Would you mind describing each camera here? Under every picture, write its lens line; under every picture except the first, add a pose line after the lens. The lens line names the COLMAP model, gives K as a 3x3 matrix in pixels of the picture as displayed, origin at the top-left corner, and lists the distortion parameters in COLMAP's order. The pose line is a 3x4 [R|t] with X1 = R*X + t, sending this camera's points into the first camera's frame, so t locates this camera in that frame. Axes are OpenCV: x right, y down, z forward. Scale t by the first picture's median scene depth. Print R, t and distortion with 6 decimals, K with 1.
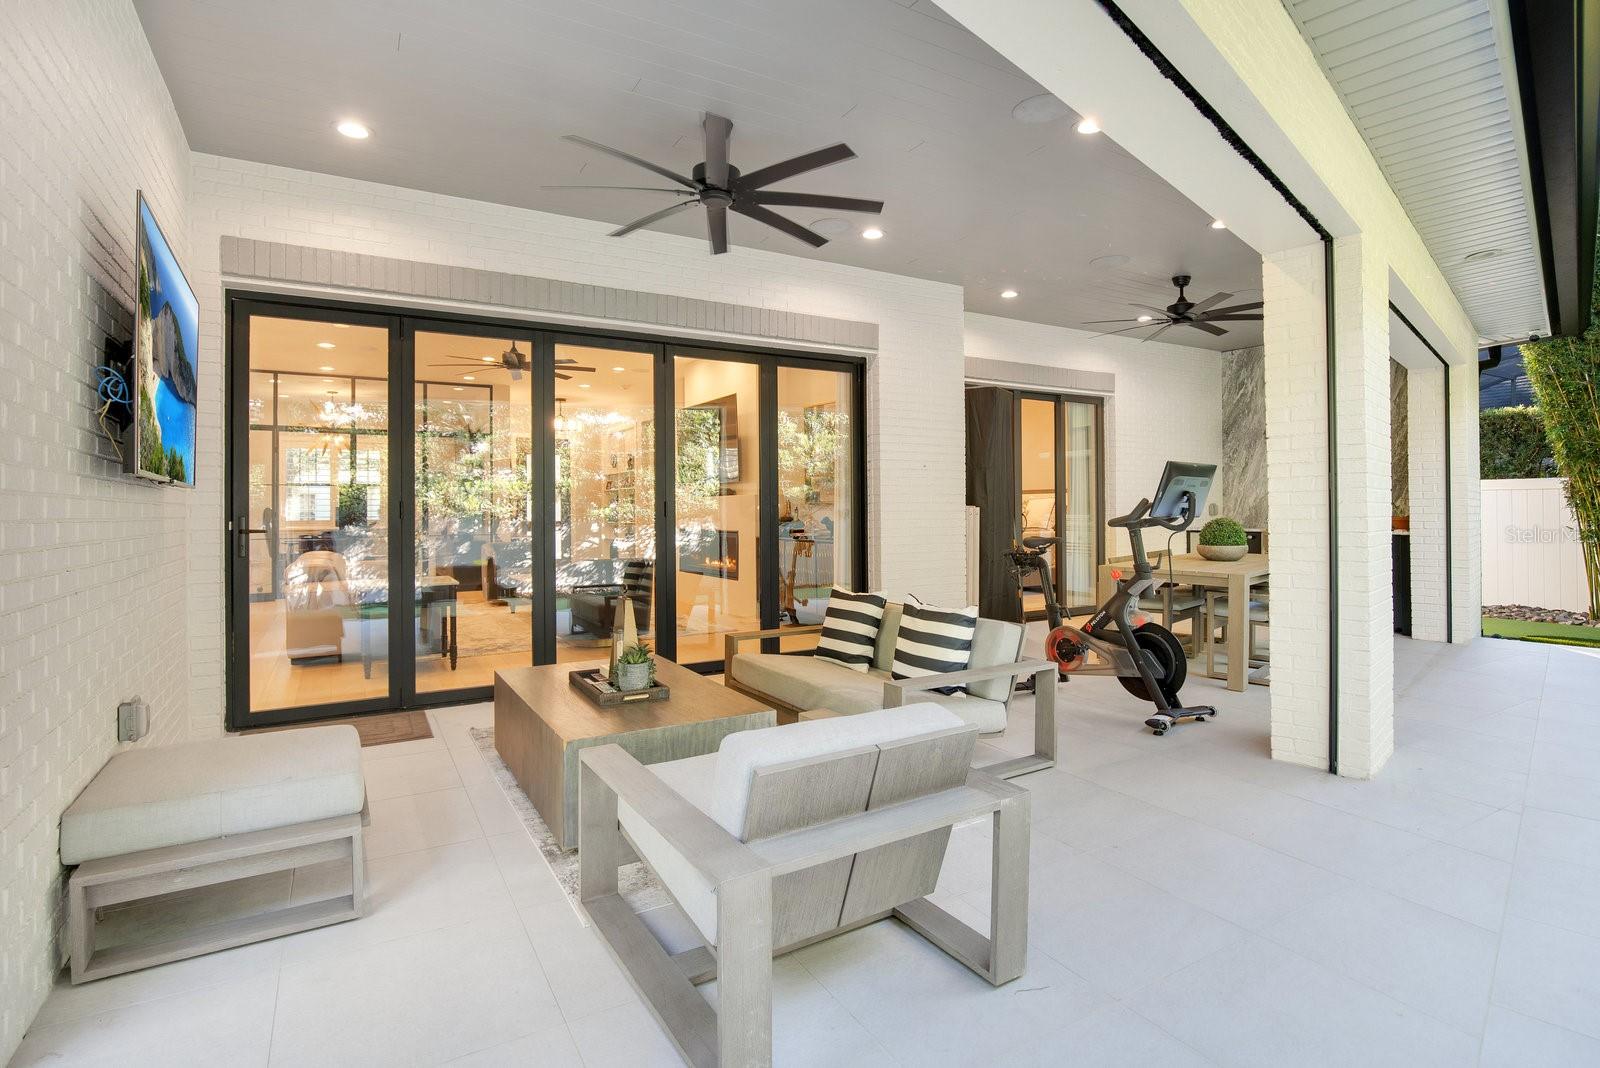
lens RADIAL K [[793.8, 0, 804.2], [0, 793.8, 499.9], [0, 0, 1]] dist [0.000329, 0.000444]
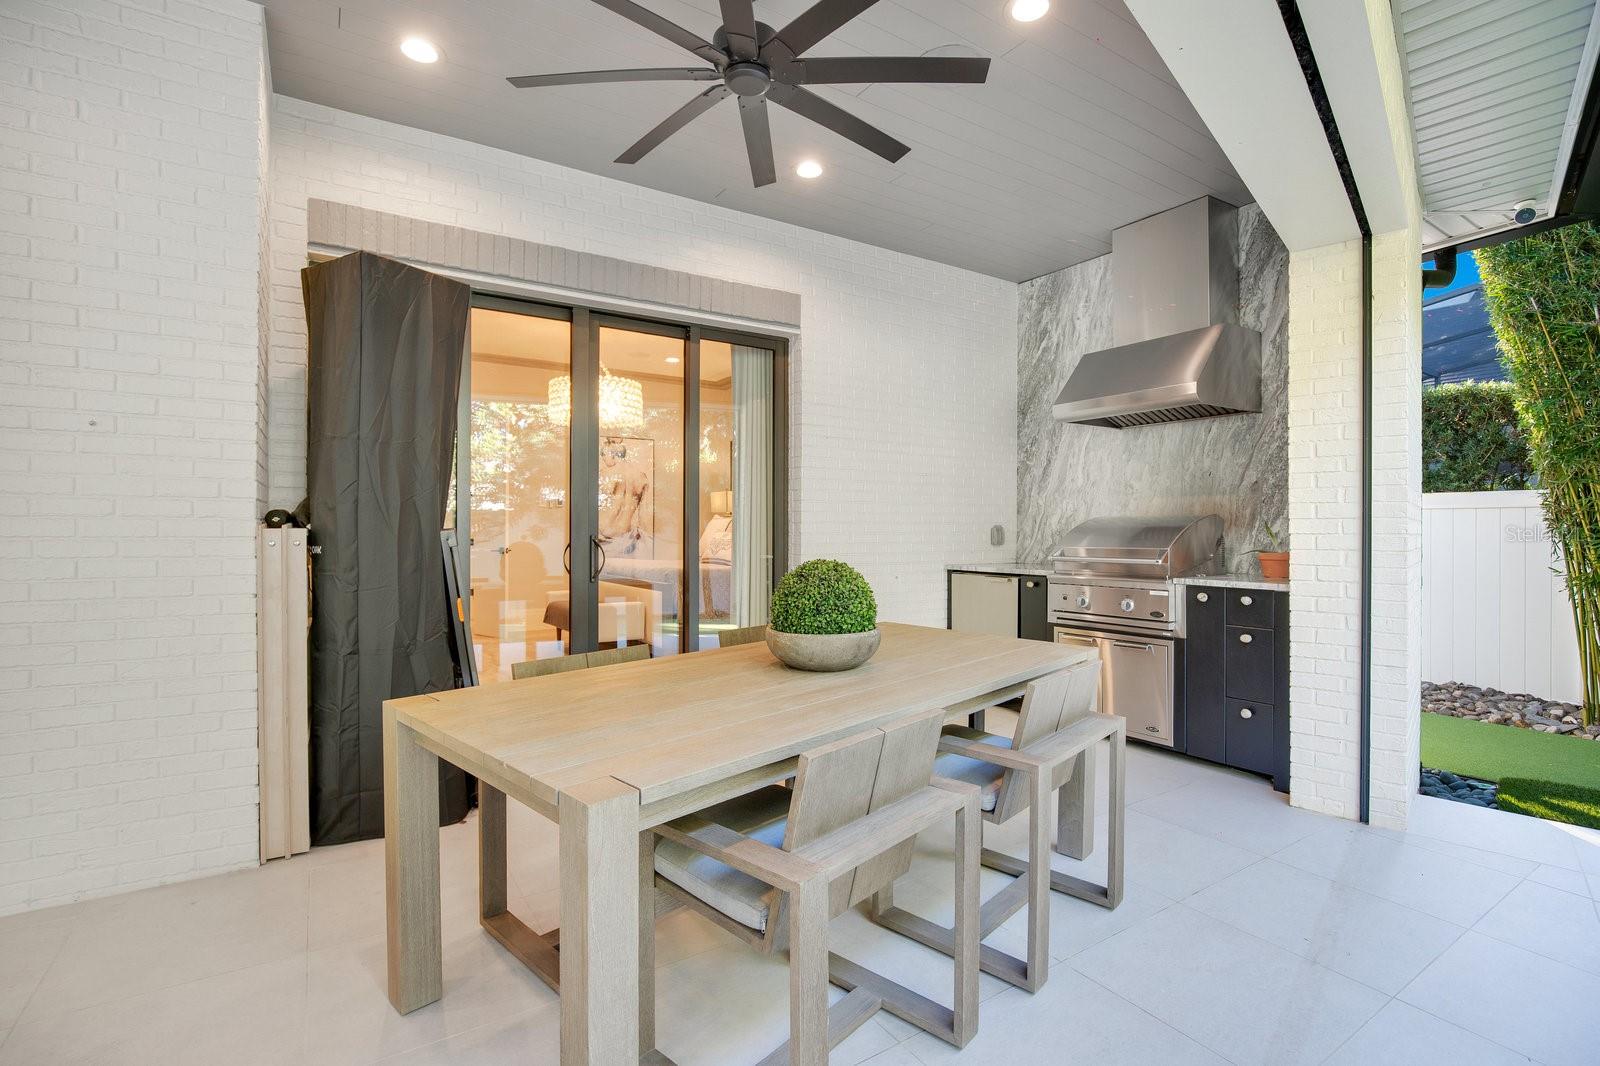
lens RADIAL K [[747.4, 0, 808.0], [0, 747.4, 527.8], [0, 0, 1]] dist [-0.003054, -0.000119]
pose [[0.998827, 0.008551, 0.047668, 0.372691], [-0.009049, 0.999907, 0.010238, 0.001992], [-0.047576, -0.010657, 0.998811, 0.465461]]
